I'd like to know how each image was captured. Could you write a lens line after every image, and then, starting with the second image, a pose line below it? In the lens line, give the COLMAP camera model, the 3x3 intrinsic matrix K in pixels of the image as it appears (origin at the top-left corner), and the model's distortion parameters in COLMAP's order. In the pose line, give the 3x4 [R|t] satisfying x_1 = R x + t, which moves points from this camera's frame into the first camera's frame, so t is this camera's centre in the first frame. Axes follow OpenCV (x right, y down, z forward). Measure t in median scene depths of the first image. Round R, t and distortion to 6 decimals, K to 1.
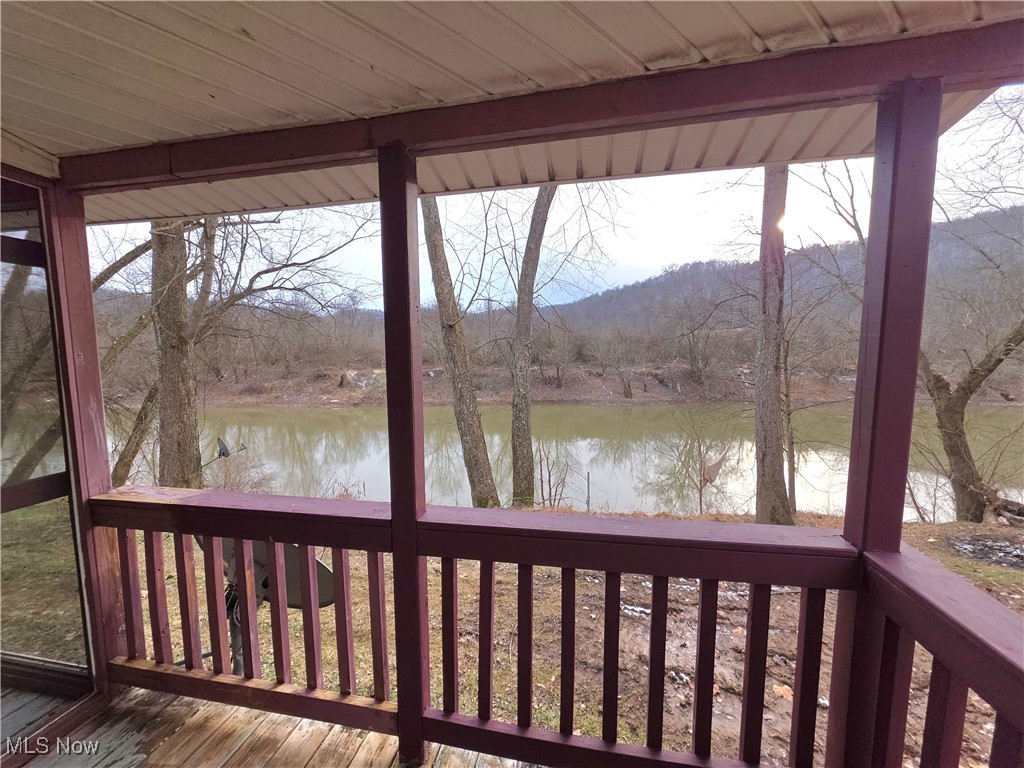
lens RADIAL K [[408.0, 0, 511.3], [0, 408.0, 384.6], [0, 0, 1]] dist [0.001753, -0.000226]
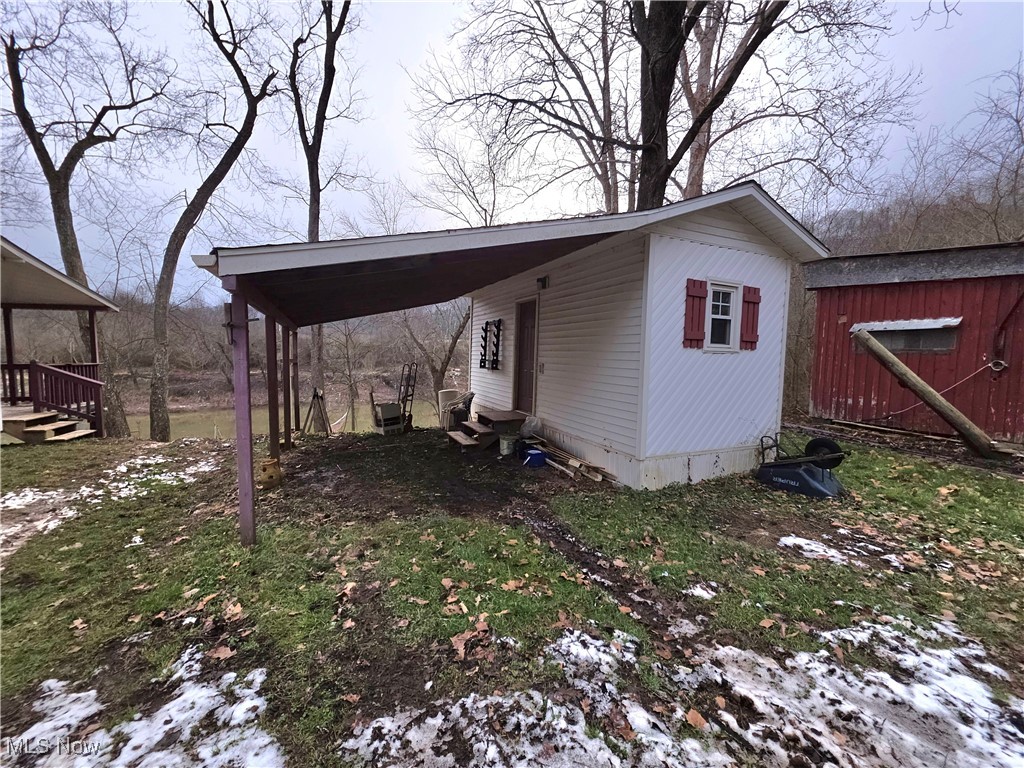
lens RADIAL K [[408.0, 0, 511.3], [0, 408.0, 384.6], [0, 0, 1]] dist [0.001753, -0.000226]
pose [[0.844185, -0.021349, 0.535627, 0.383360], [0.030169, 0.999515, -0.007708, 0.124260], [-0.535203, 0.022666, 0.844419, -1.125084]]
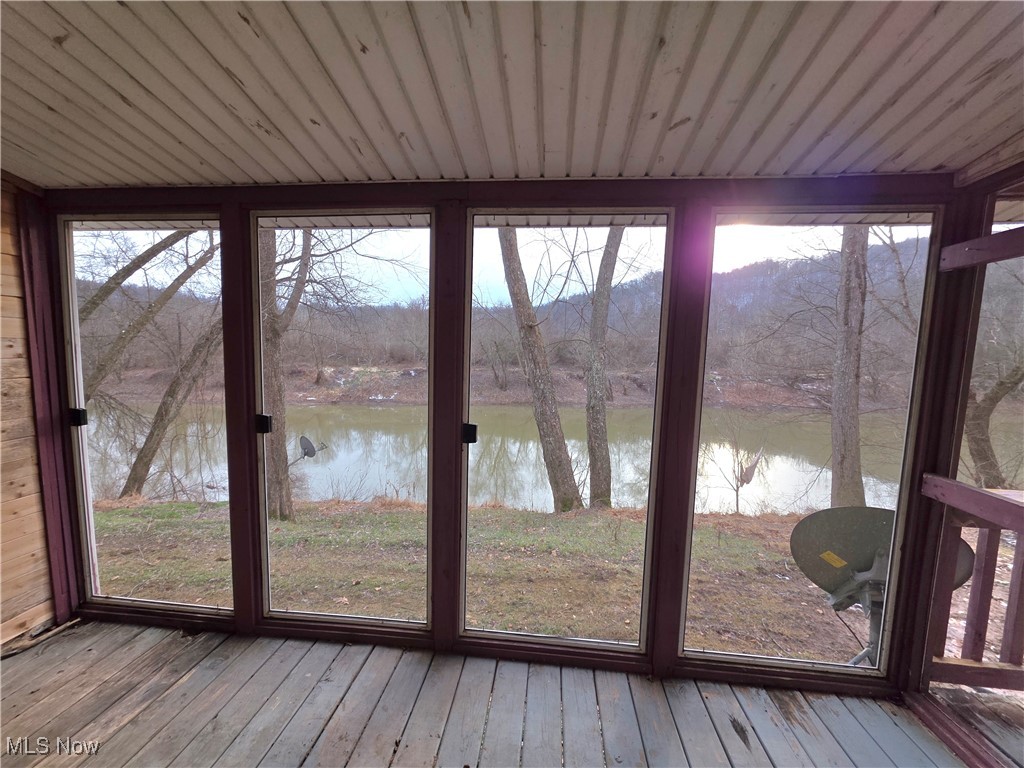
lens RADIAL K [[408.0, 0, 511.3], [0, 408.0, 384.6], [0, 0, 1]] dist [0.001753, -0.000226]
pose [[0.996047, 0.020969, 0.086315, -0.345715], [-0.020754, 0.999779, -0.003382, 0.003273], [-0.086367, 0.001577, 0.996262, 0.013262]]
